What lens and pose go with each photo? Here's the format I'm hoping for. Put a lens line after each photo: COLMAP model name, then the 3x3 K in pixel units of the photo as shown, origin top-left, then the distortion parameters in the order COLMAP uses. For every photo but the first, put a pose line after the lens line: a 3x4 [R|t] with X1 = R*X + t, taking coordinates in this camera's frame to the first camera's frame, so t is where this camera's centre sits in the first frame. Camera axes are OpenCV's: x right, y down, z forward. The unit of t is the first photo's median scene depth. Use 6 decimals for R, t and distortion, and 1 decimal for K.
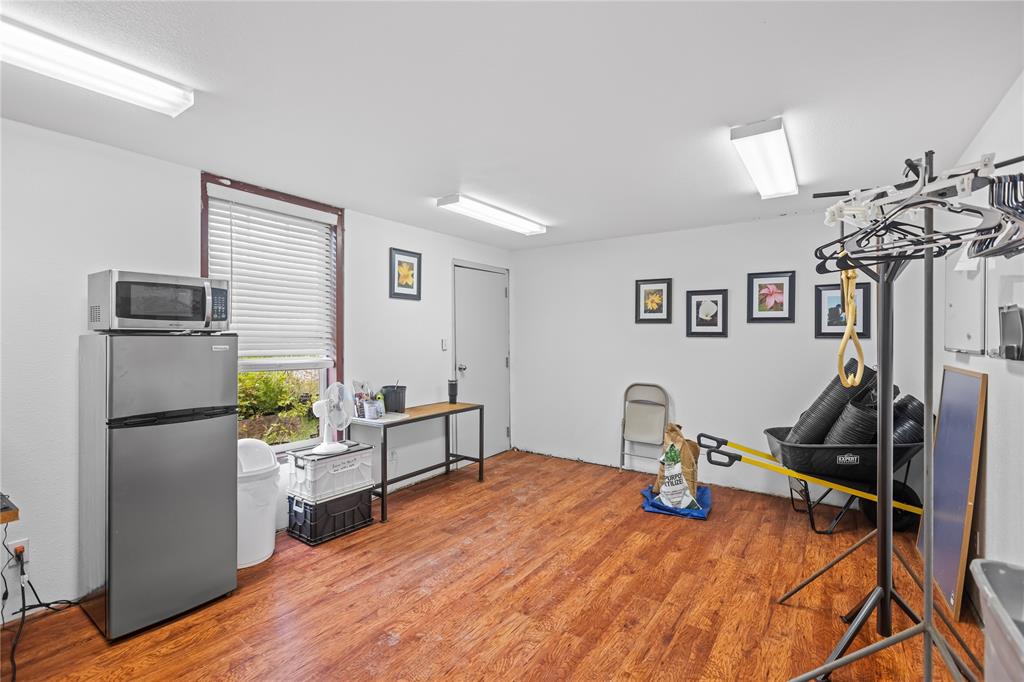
lens RADIAL K [[458.4, 0, 512.8], [0, 458.4, 336.0], [0, 0, 1]] dist [0.002852, -0.000002]
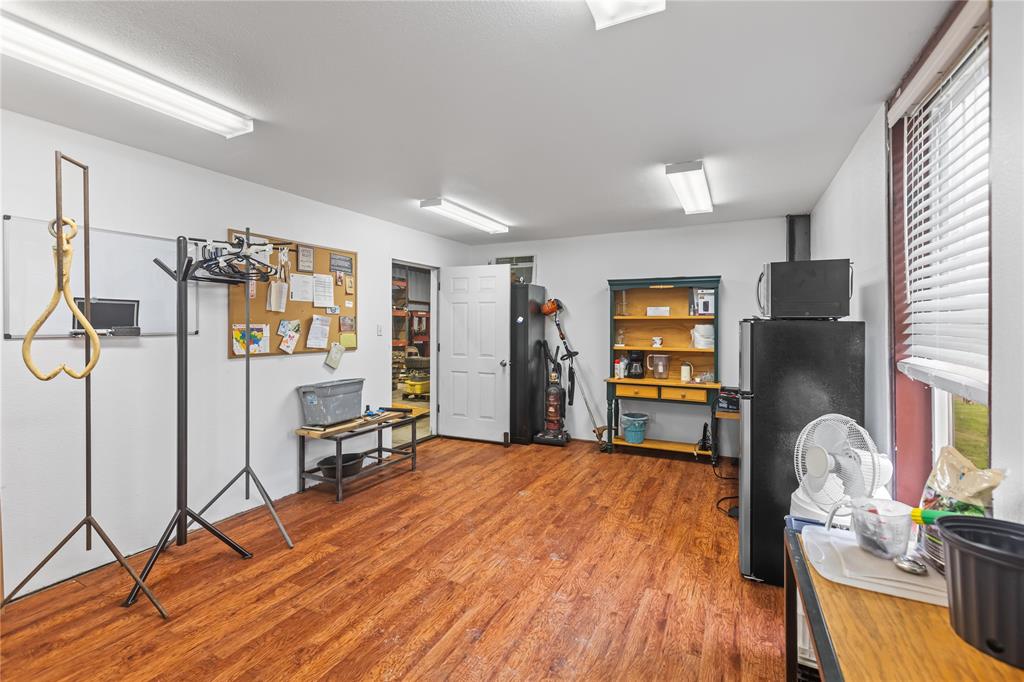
lens RADIAL K [[458.4, 0, 511.7], [0, 458.4, 331.0], [0, 0, 1]] dist [0.002852, -0.000002]
pose [[-0.988503, 0.000539, -0.151201, 0.048043], [-0.001857, 0.999875, 0.015705, 0.004807], [0.151191, 0.015805, -0.988378, 1.959971]]
